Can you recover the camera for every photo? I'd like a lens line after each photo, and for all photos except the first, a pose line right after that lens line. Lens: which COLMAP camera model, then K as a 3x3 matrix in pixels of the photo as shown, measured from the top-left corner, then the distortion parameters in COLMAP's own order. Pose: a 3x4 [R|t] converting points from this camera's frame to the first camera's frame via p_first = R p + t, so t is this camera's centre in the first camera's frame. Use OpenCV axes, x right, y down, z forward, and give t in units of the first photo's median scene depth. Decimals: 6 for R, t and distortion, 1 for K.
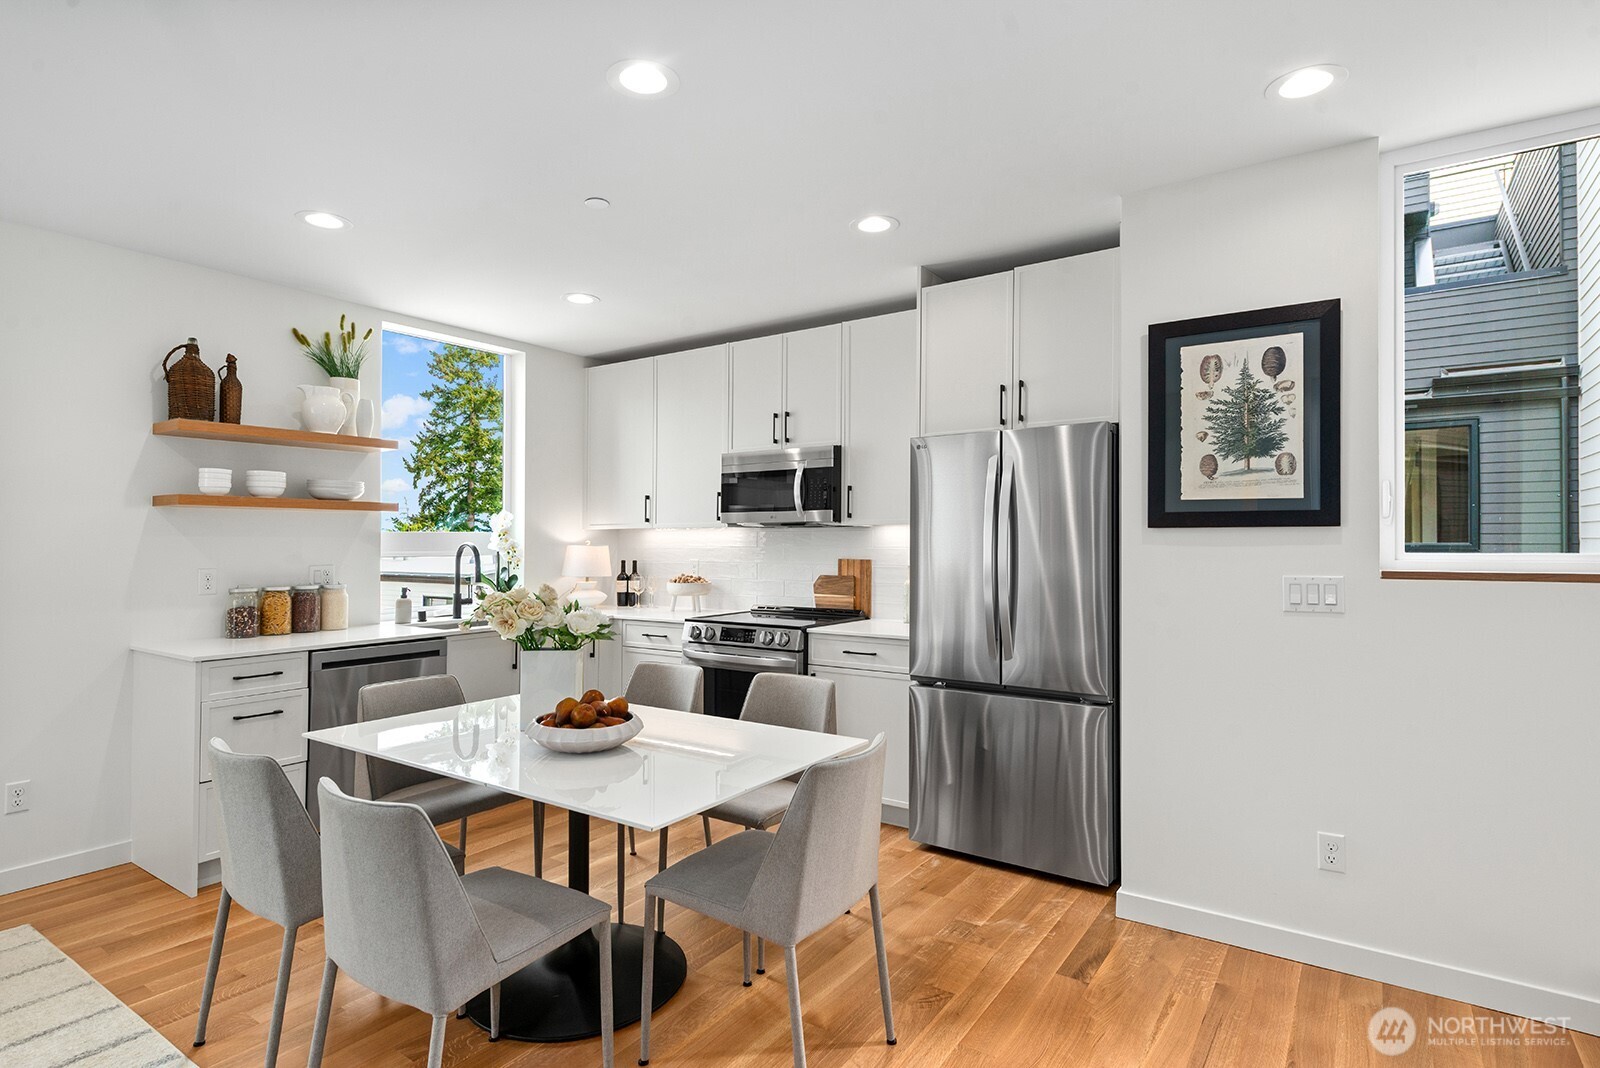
lens RADIAL K [[837.5, 0, 799.2], [0, 837.5, 541.0], [0, 0, 1]] dist [0.005786, 0.000782]
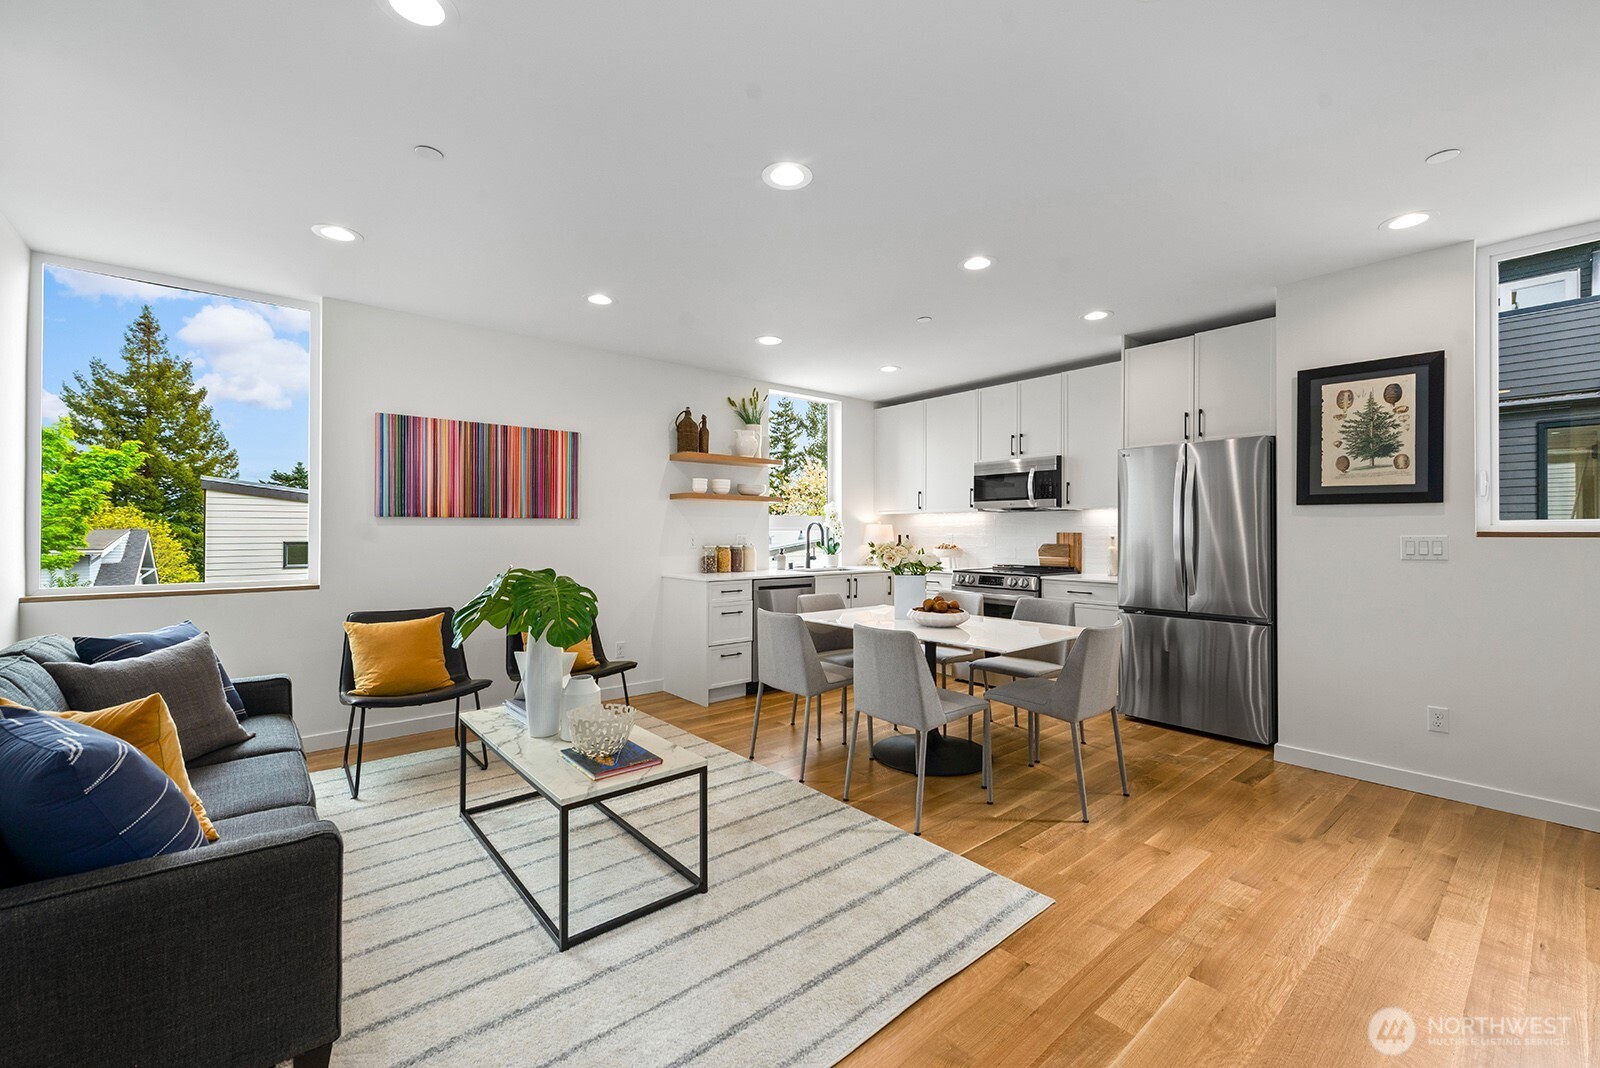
lens RADIAL K [[664.4, 0, 799.0], [0, 664.4, 525.0], [0, 0, 1]] dist [0.001487, -0.001299]
pose [[0.965346, -0.000370, -0.260972, -0.119504], [-0.002058, 0.999957, -0.009030, 0.027284], [0.260964, 0.009255, 0.965304, -0.336775]]
